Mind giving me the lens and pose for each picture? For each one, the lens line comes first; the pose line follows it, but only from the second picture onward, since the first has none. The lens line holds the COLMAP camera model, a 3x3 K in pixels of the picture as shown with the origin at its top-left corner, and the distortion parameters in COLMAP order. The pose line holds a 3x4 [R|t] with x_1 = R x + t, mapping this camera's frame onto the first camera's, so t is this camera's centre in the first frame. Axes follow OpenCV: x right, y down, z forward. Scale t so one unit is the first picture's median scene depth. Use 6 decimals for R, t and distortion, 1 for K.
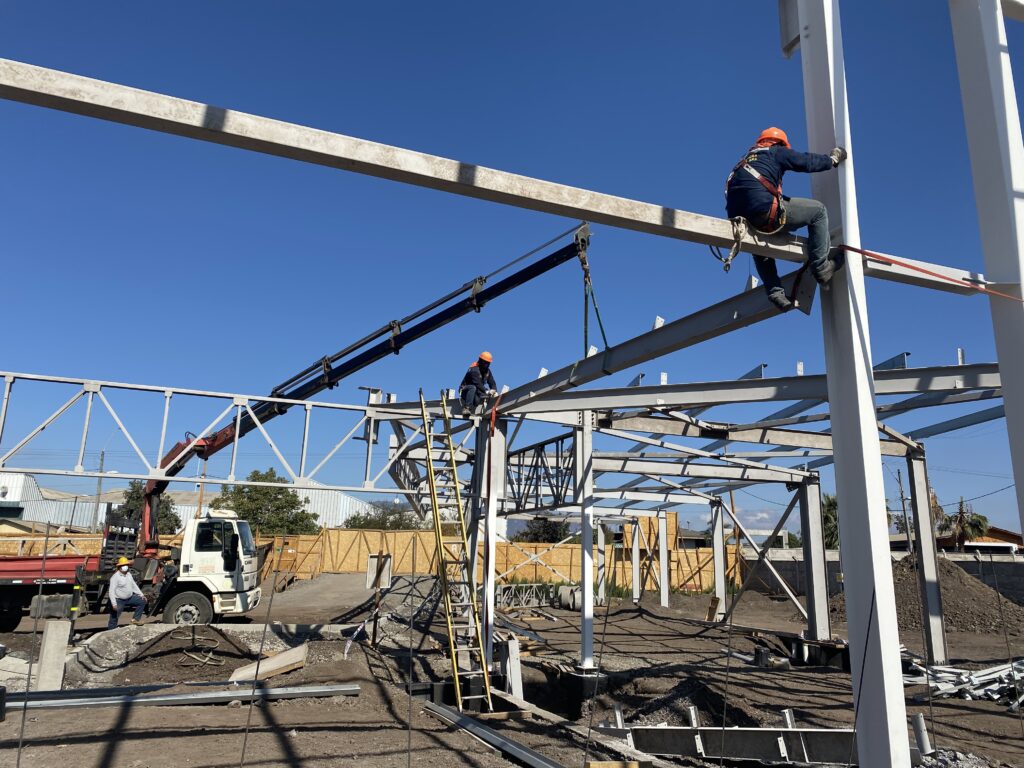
lens RADIAL K [[773.7, 0, 512.7], [0, 773.7, 360.7], [0, 0, 1]] dist [0.006127, 0.006697]
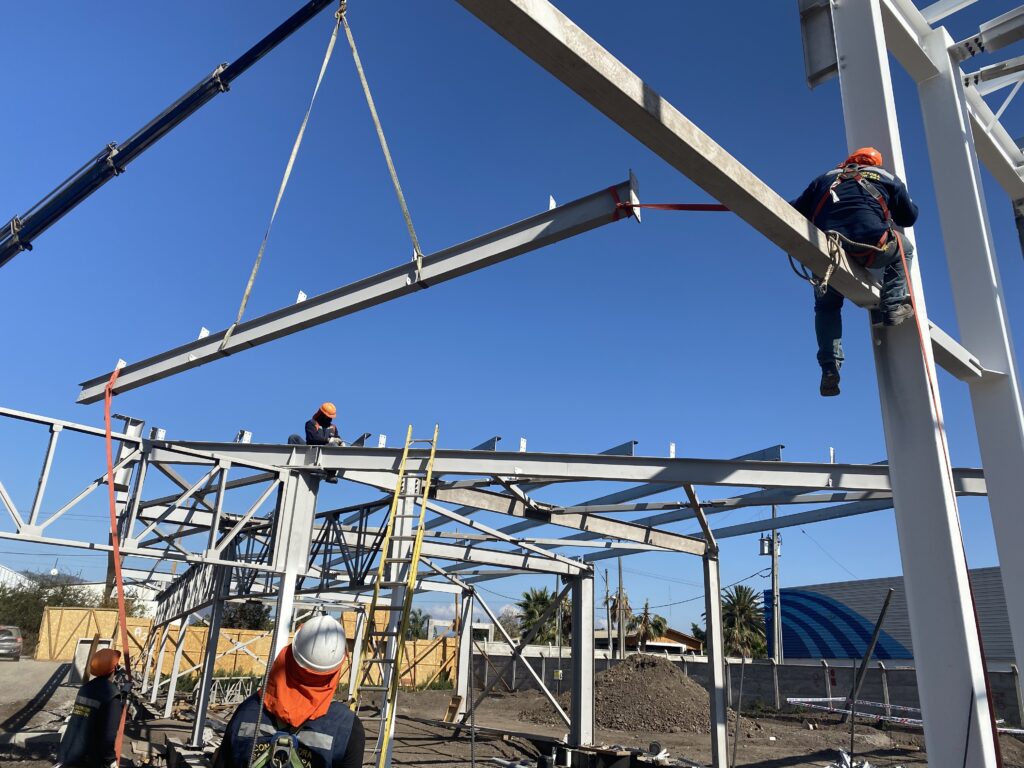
lens RADIAL K [[772.7, 0, 512.0], [0, 772.7, 384.0], [0, 0, 1]] dist [0.097937, -0.162627]
pose [[0.928425, 0.144399, 0.342310, -0.073056], [-0.117569, 0.988218, -0.097992, 0.023862], [-0.352427, 0.050733, 0.934463, 0.098034]]
